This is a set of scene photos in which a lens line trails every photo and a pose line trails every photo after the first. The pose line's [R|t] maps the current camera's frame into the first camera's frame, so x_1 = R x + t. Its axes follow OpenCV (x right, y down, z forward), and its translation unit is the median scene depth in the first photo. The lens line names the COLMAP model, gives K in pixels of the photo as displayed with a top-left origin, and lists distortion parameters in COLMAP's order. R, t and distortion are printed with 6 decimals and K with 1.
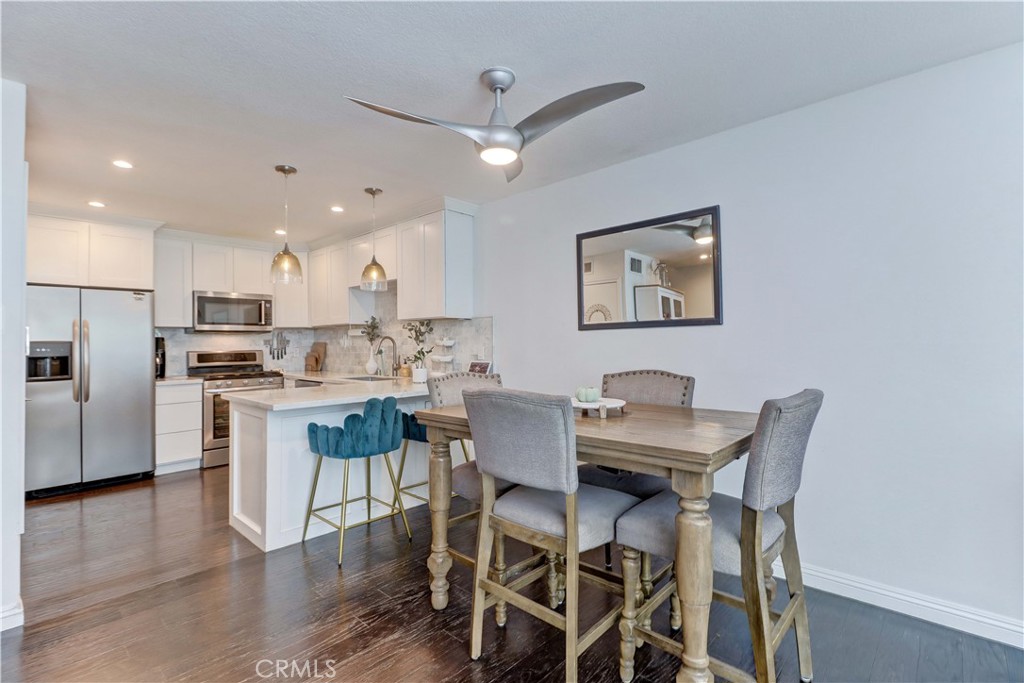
lens RADIAL K [[484.1, 0, 529.3], [0, 484.1, 337.5], [0, 0, 1]] dist [0.023072, -0.017045]
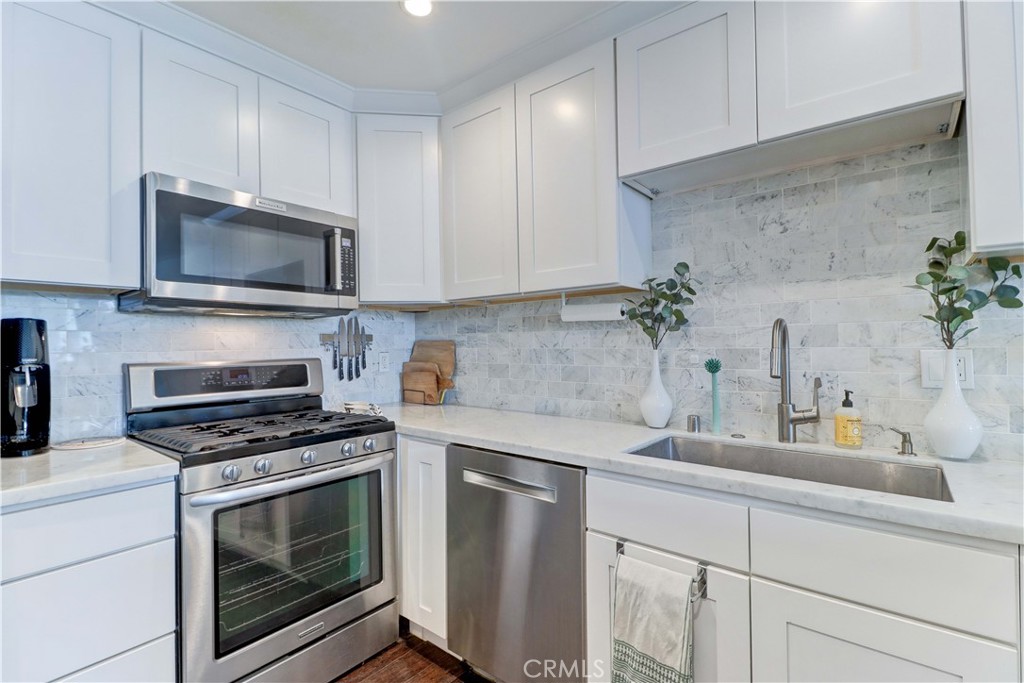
lens RADIAL K [[480.4, 0, 523.9], [0, 480.4, 343.5], [0, 0, 1]] dist [0.023726, -0.016657]
pose [[0.997790, 0.003597, 0.066356, -0.425668], [-0.004067, 0.999968, 0.006952, 0.010595], [-0.066329, -0.007207, 0.997772, 0.615494]]
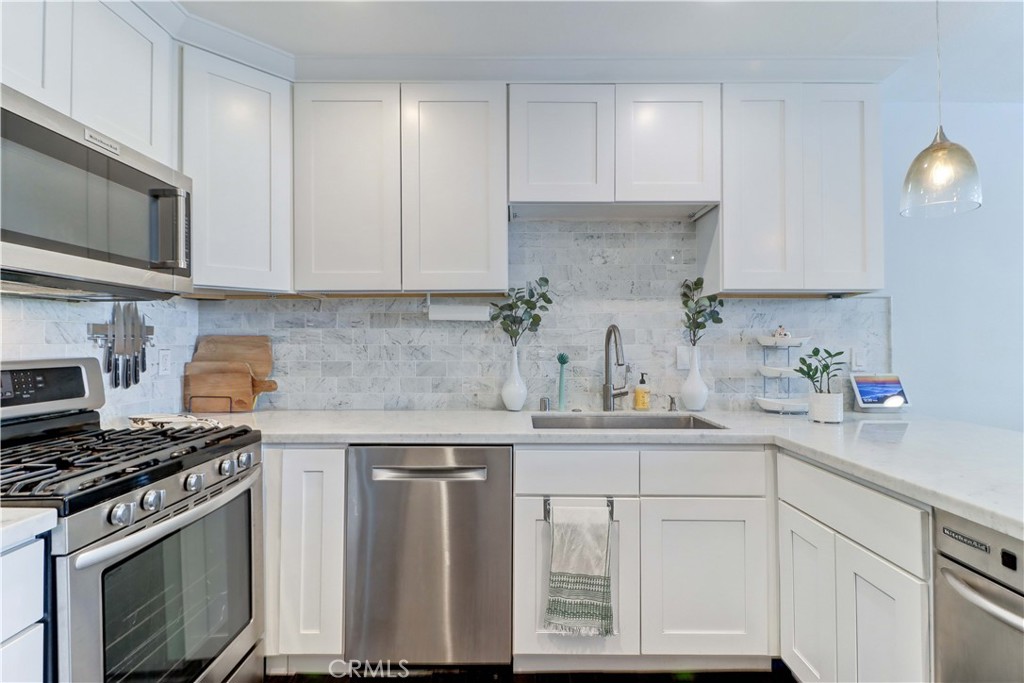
lens RADIAL K [[480.4, 0, 523.9], [0, 480.4, 343.5], [0, 0, 1]] dist [0.023726, -0.016657]
pose [[0.730490, 0.009960, 0.682851, -0.590197], [-0.015222, 0.999883, 0.001700, 0.013773], [-0.682754, -0.011636, 0.730556, 0.643340]]
